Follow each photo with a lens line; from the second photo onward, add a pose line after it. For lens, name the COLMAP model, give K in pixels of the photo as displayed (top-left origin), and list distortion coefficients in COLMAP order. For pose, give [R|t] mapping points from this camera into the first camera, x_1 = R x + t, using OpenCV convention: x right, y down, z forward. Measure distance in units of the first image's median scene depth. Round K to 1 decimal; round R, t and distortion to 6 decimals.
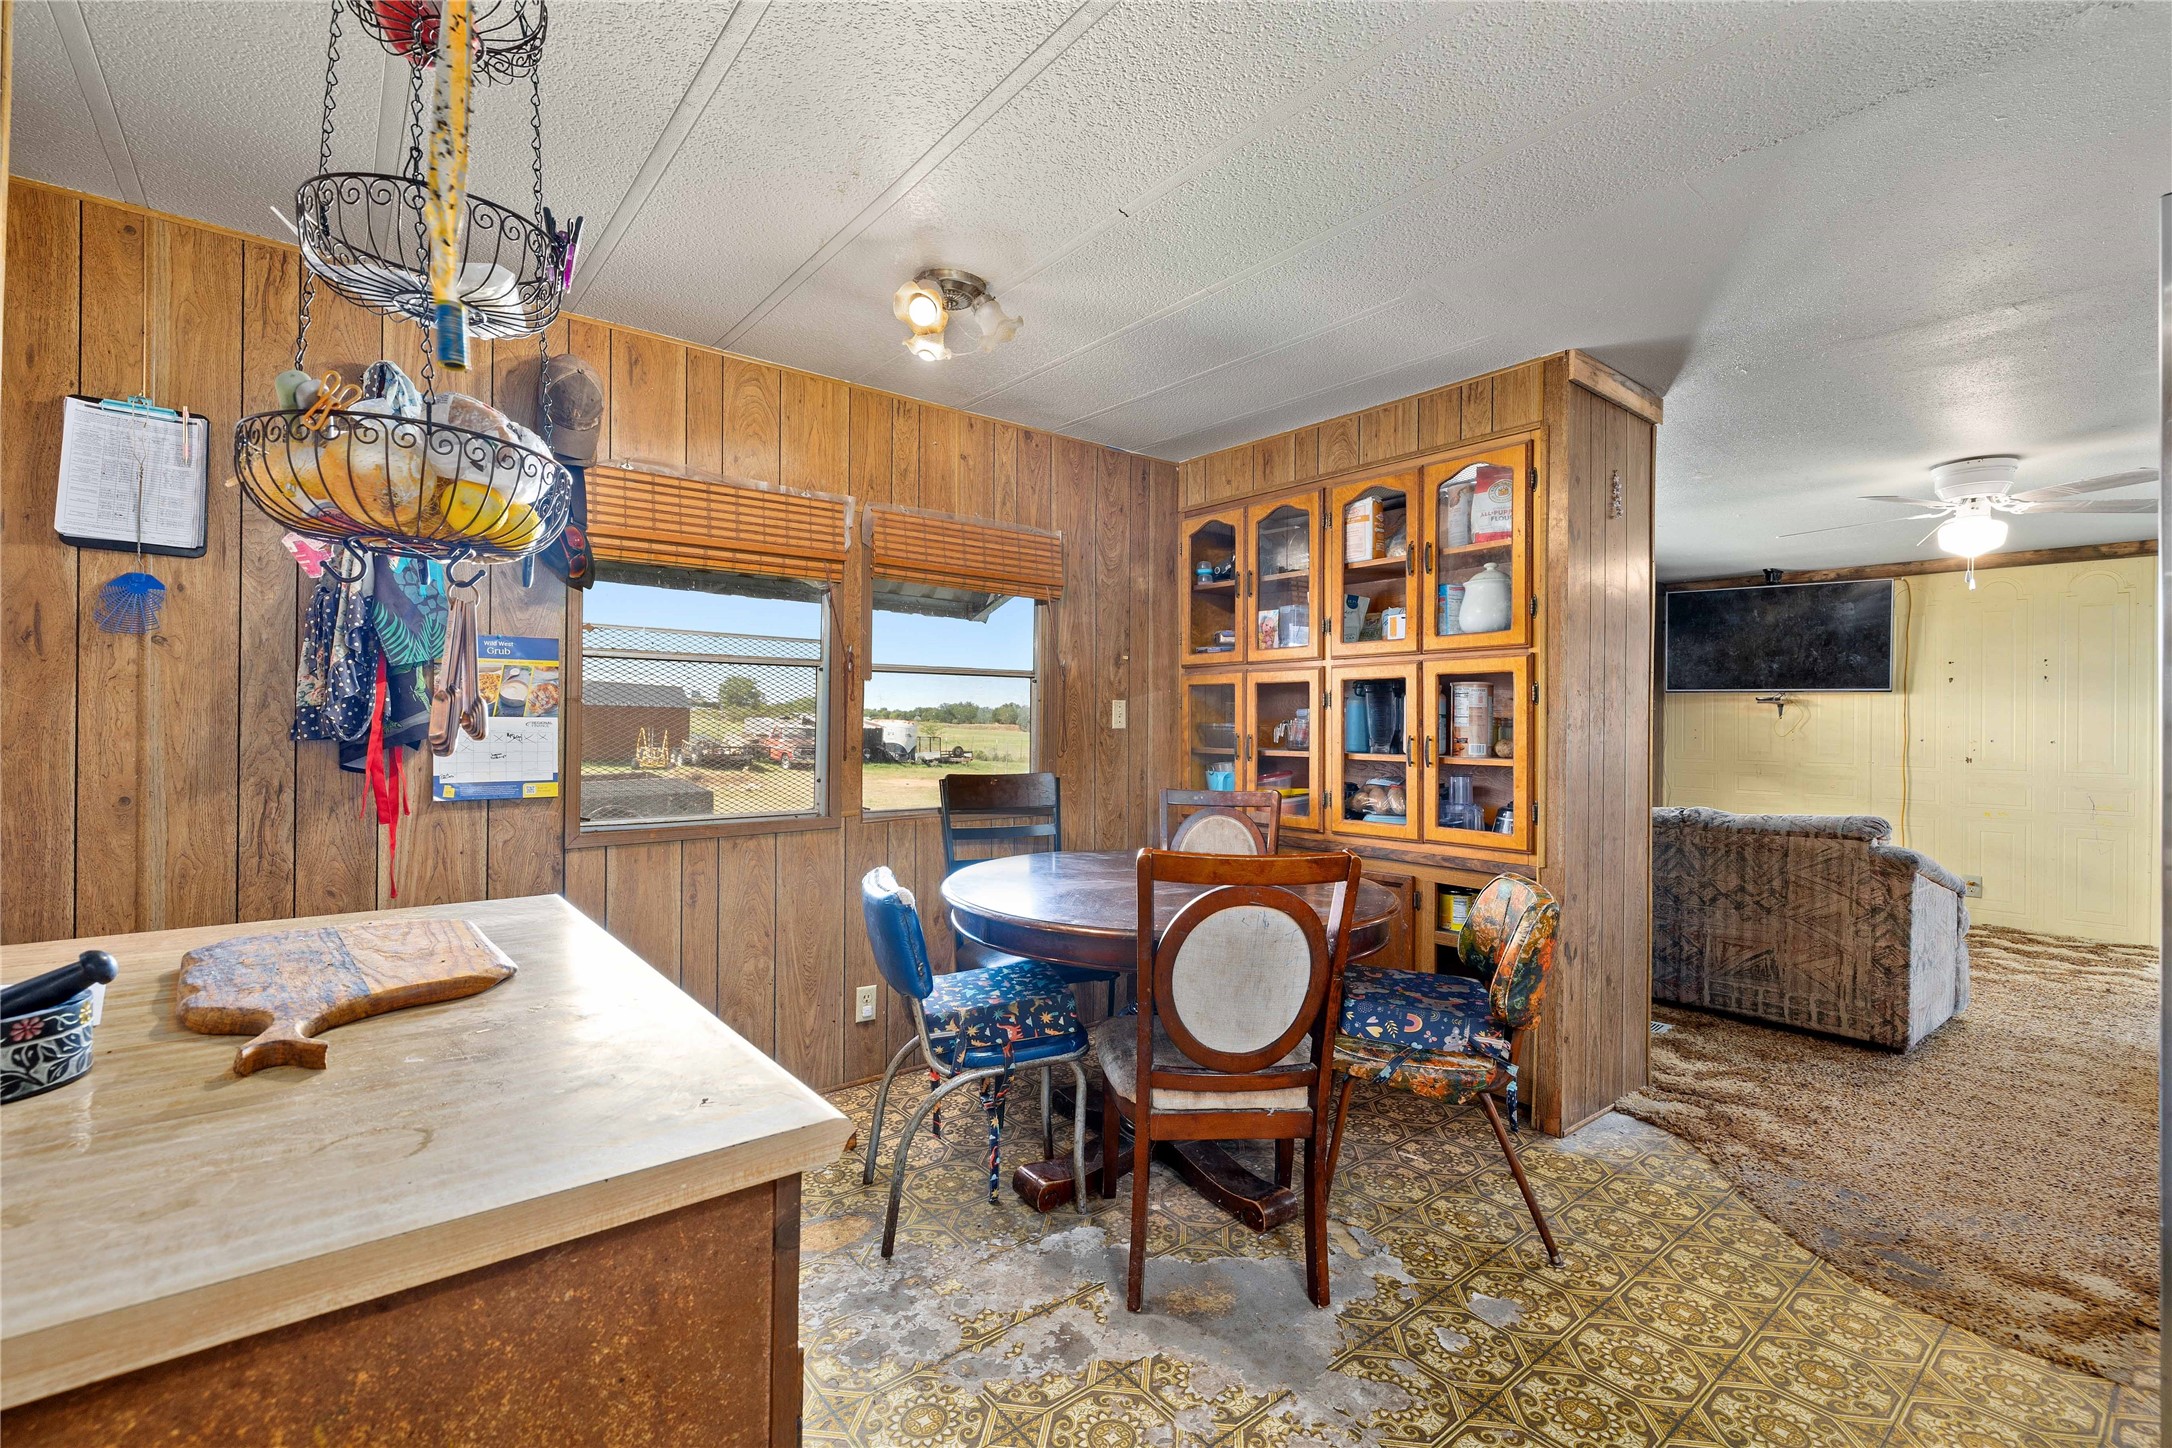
lens RADIAL K [[935.5, 0, 1080.4], [0, 935.5, 716.7], [0, 0, 1]] dist [-0.000176, -0.000059]
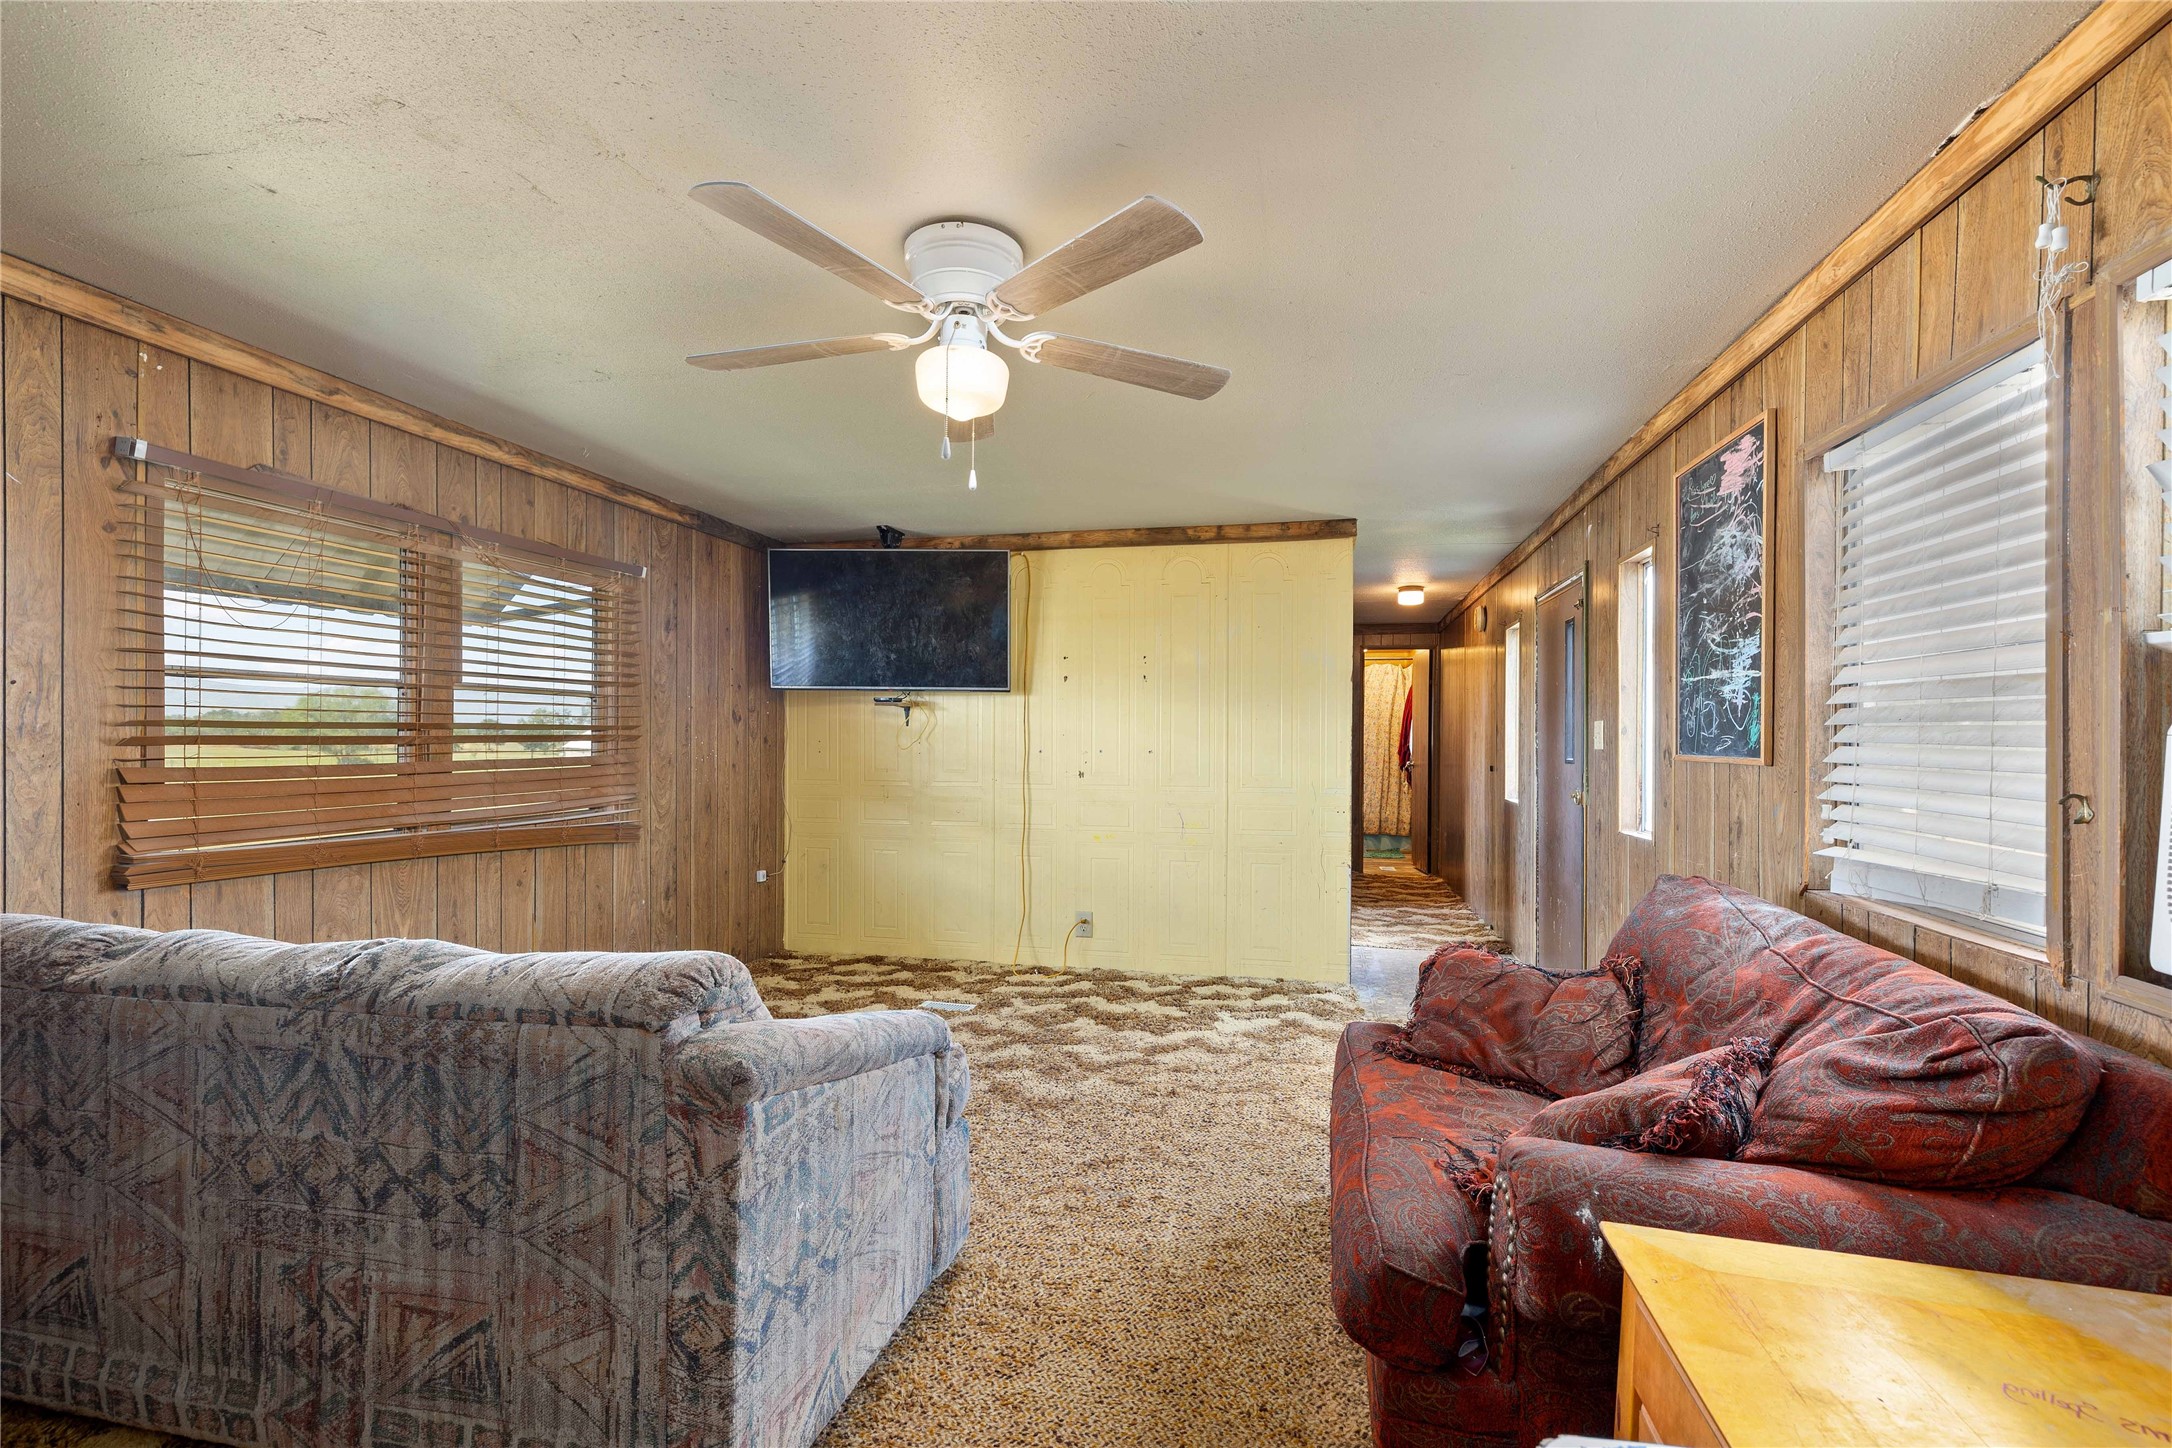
lens RADIAL K [[935.5, 0, 1079.8], [0, 935.5, 730.0], [0, 0, 1]] dist [-0.000176, -0.000059]
pose [[0.786742, -0.002467, 0.617277, 0.682488], [0.000480, 0.999994, 0.003385, 0.005821], [-0.617281, -0.002367, 0.786739, 0.540051]]
